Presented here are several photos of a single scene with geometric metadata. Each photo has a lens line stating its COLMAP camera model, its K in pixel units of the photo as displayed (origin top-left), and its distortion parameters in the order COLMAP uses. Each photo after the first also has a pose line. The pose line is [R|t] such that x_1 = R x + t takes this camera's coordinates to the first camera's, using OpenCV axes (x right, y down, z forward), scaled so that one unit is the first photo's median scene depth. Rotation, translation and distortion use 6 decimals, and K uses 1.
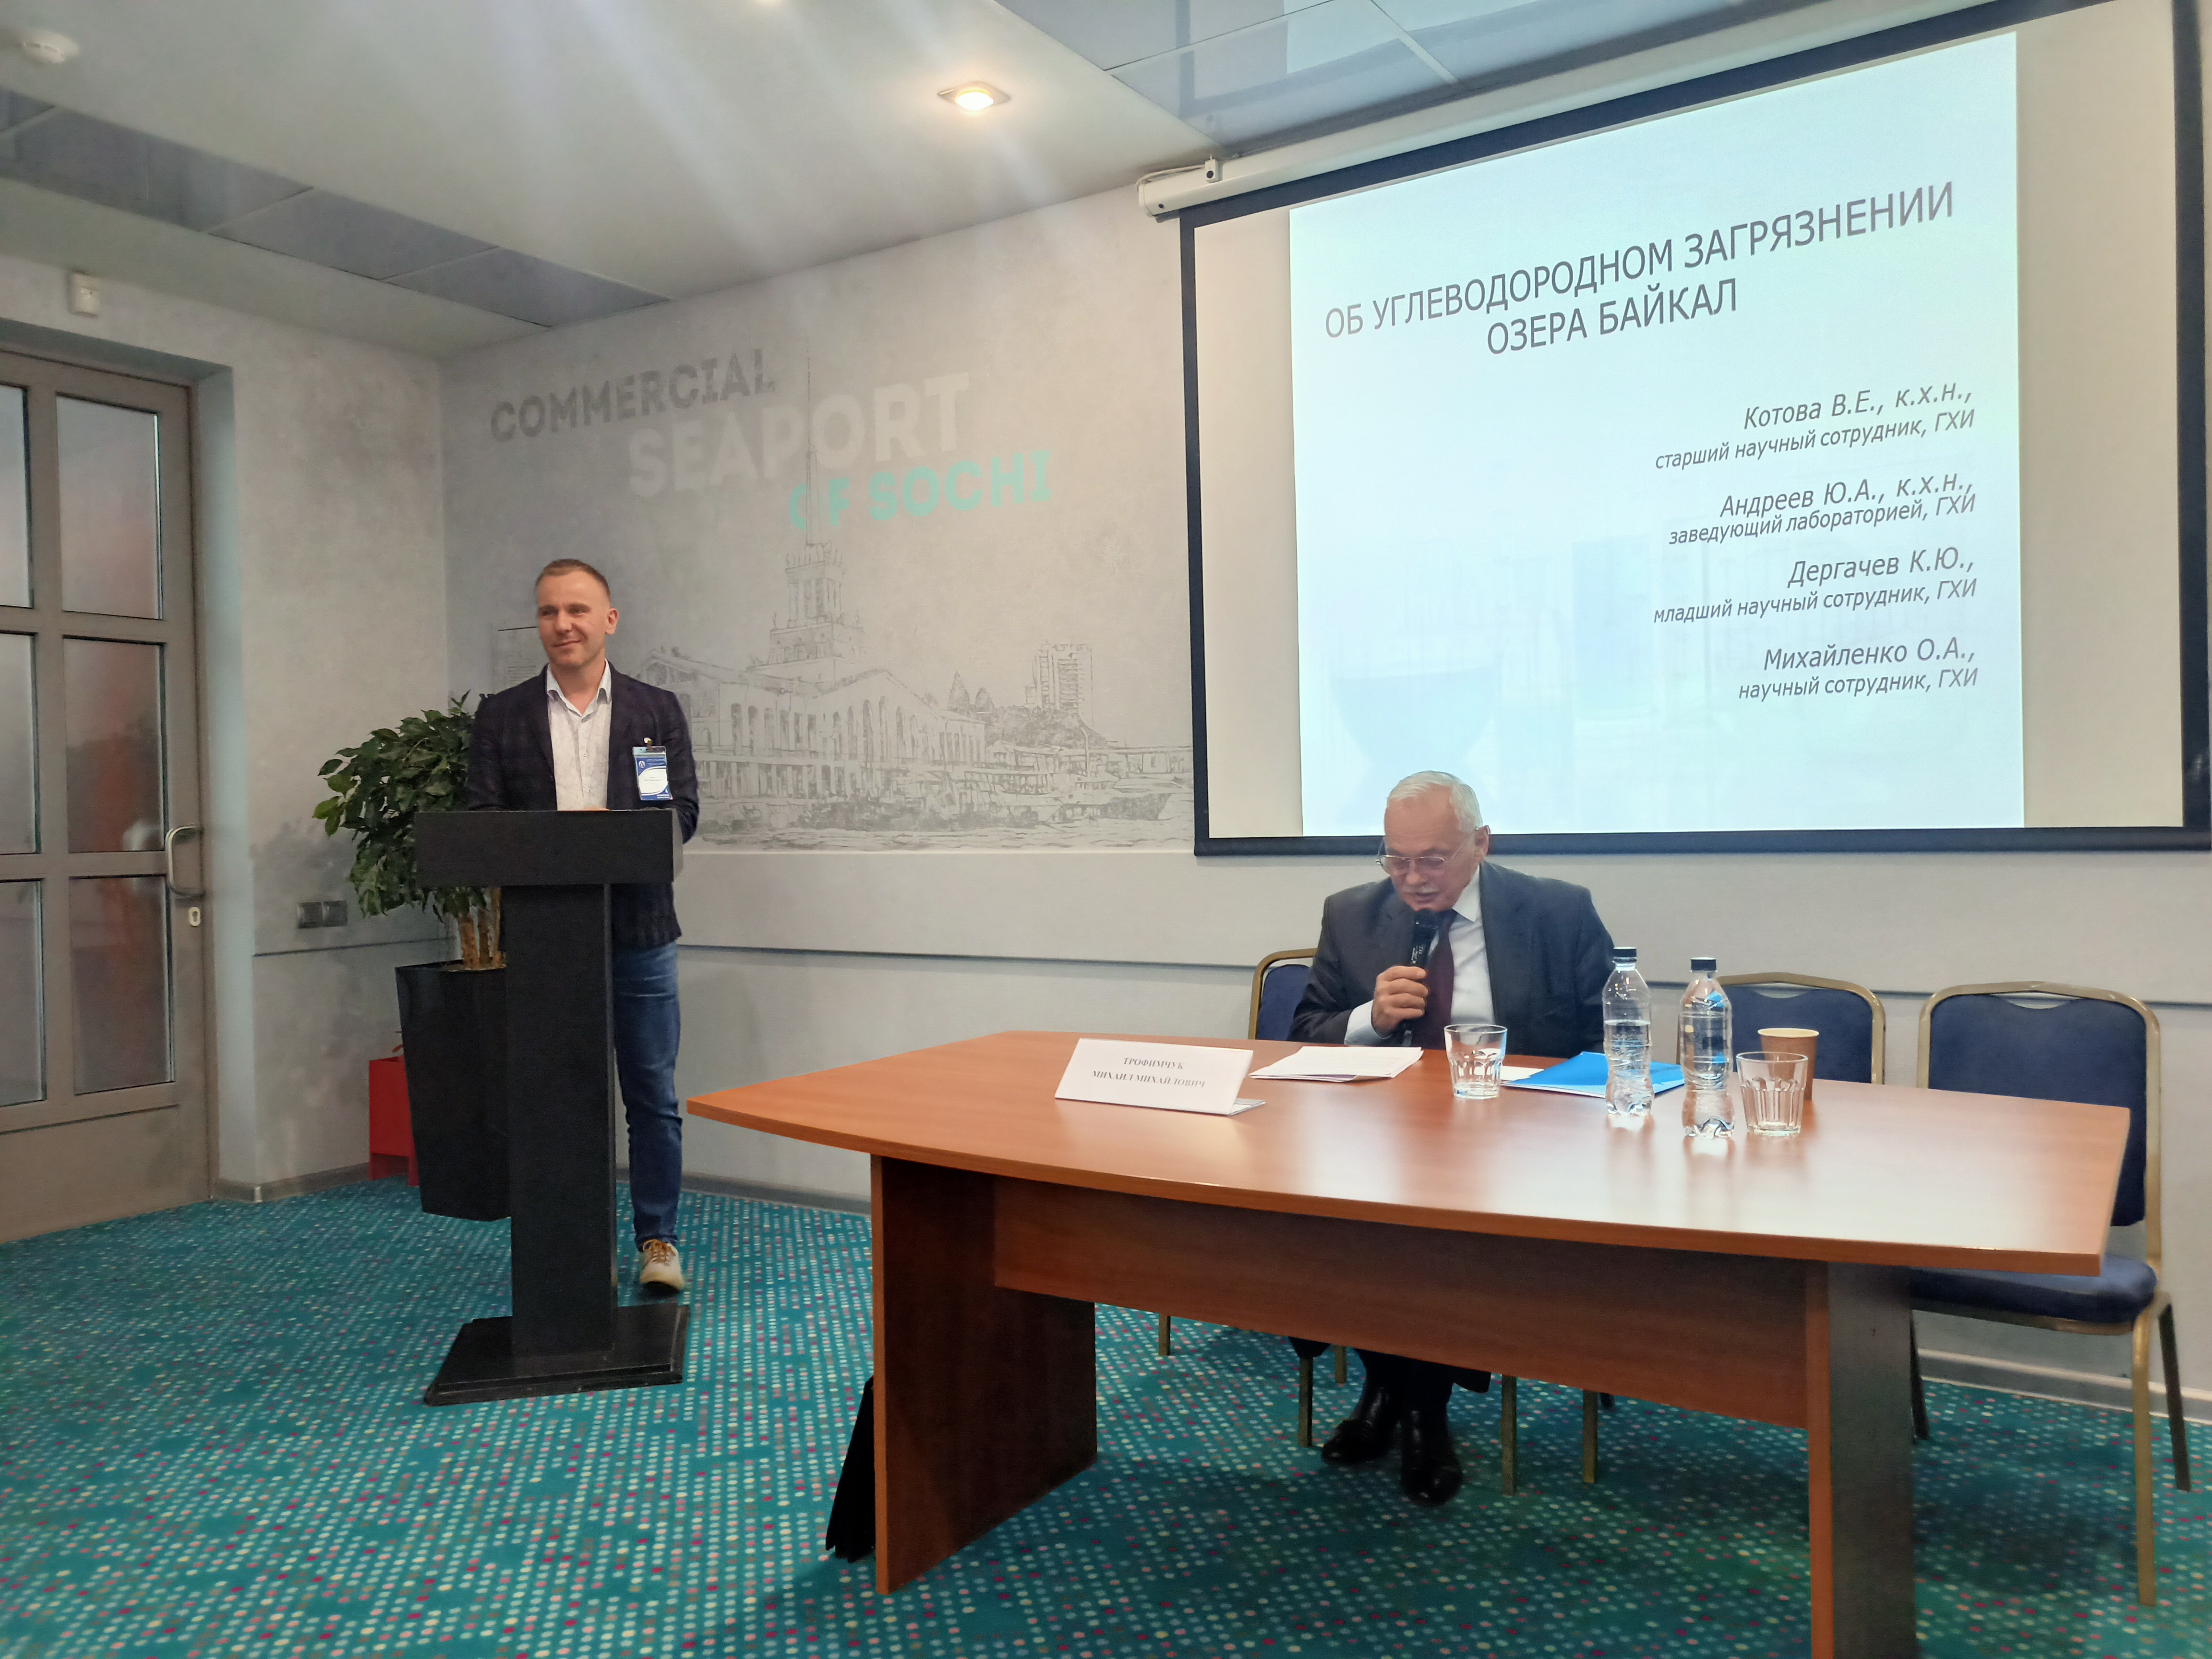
lens RADIAL K [[1767.5, 0, 1085.0], [0, 1767.5, 822.8], [0, 0, 1]] dist [0.048611, -0.043219]
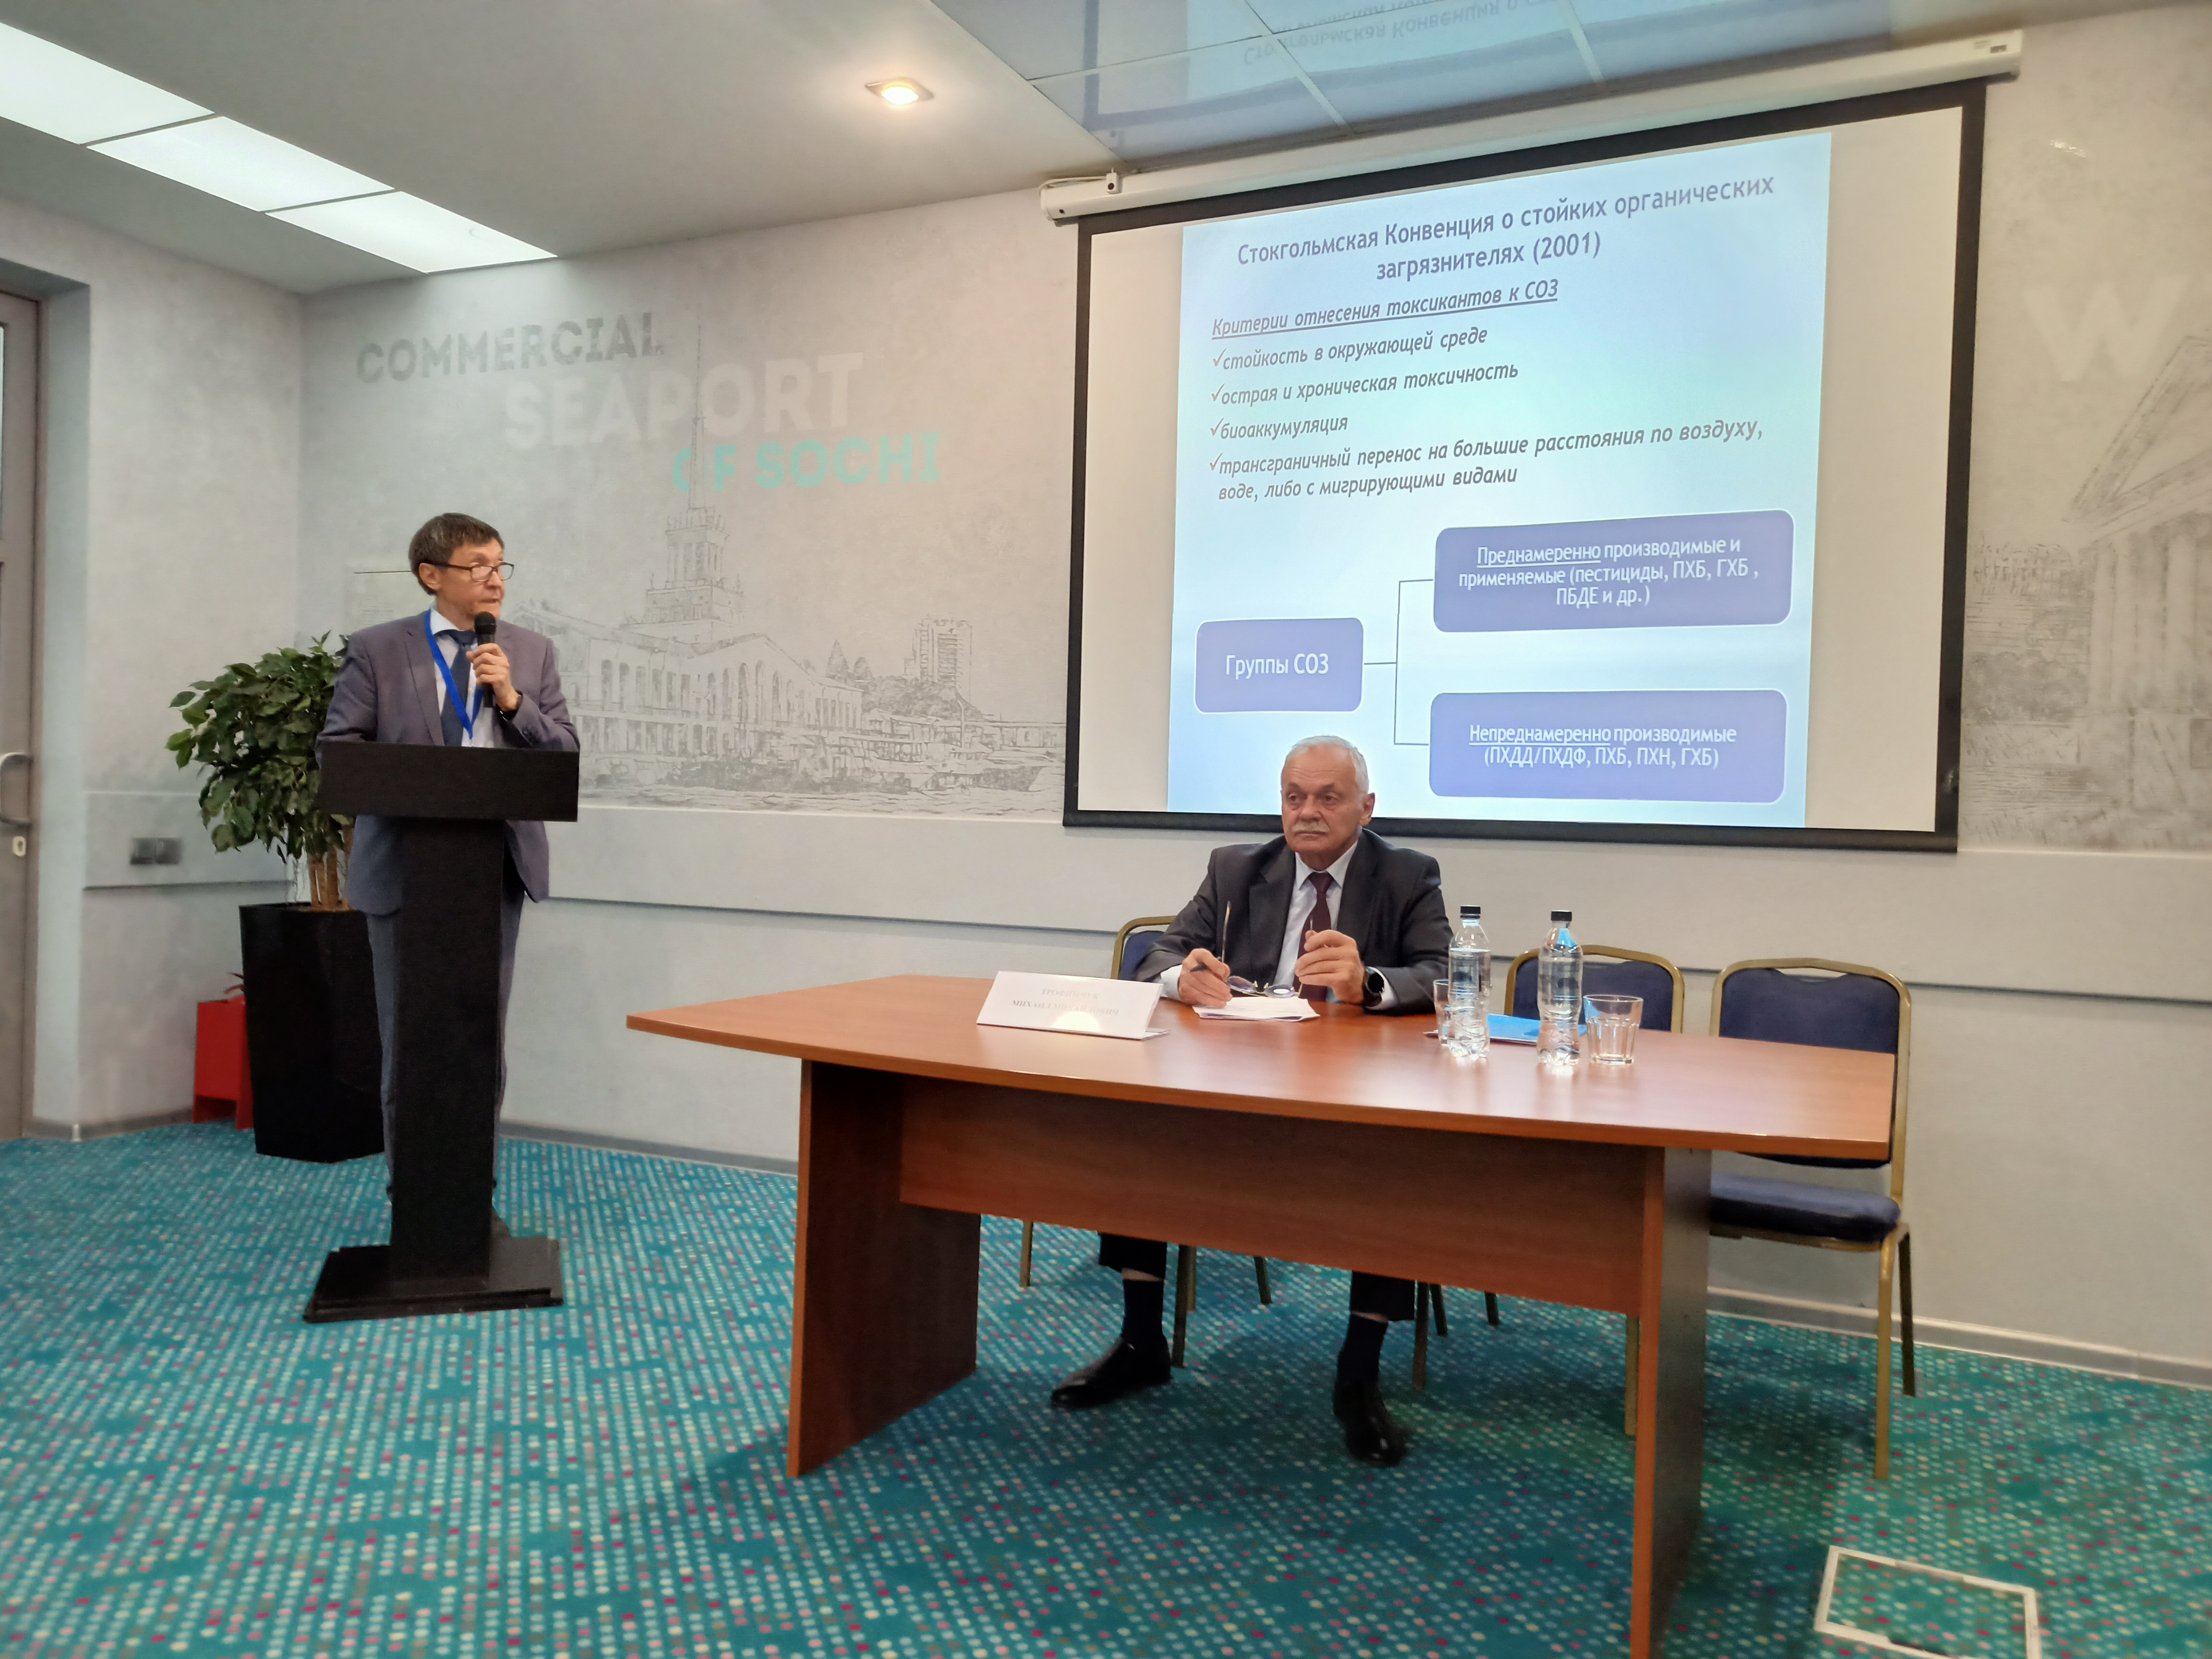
lens RADIAL K [[1771.1, 0, 1106.0], [0, 1771.1, 829.5], [0, 0, 1]] dist [0.054767, -0.059131]
pose [[0.990053, 0.046473, 0.132795, -0.067903], [-0.046912, 0.998899, 0.000180, 0.024464], [-0.132640, -0.006408, 0.991144, -0.072553]]
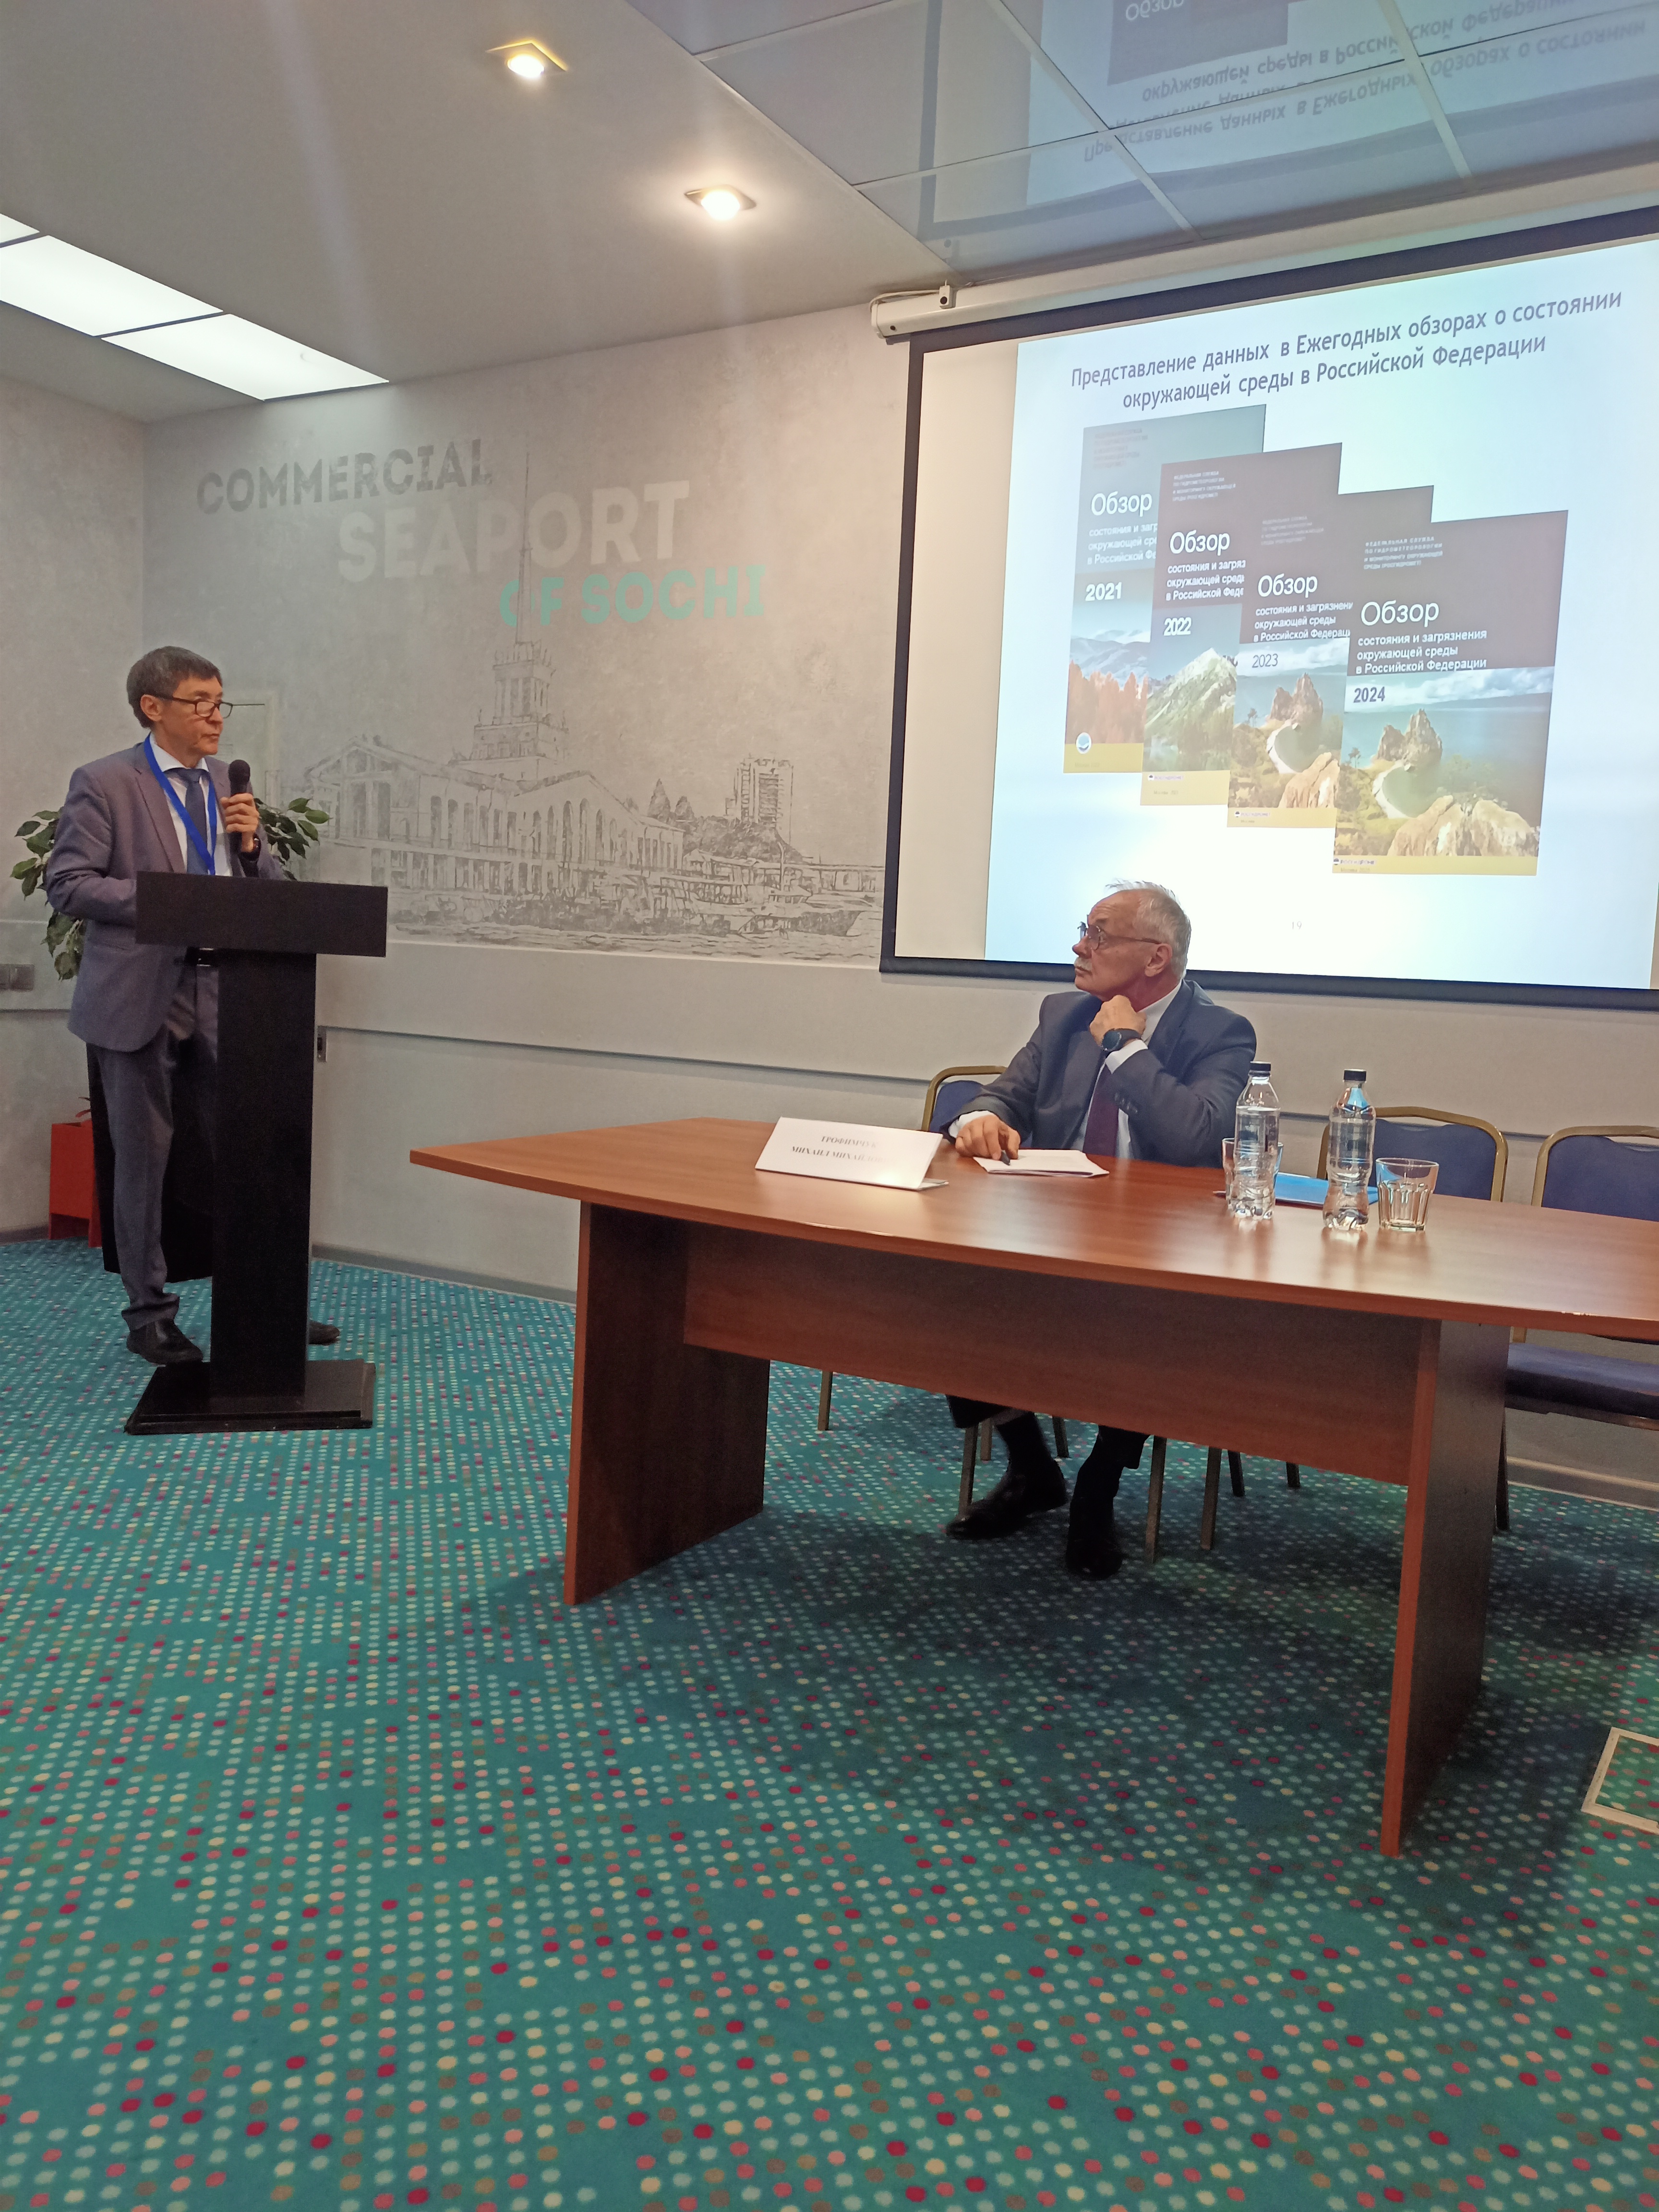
lens RADIAL K [[1767.5, 0, 829.5], [0, 1767.5, 1106.0], [0, 0, 1]] dist [0.048611, -0.043219]
pose [[0.996381, 0.064194, 0.055715, -0.026464], [-0.068405, 0.994658, 0.077305, 0.023370], [-0.050454, -0.080836, 0.995450, -0.058860]]
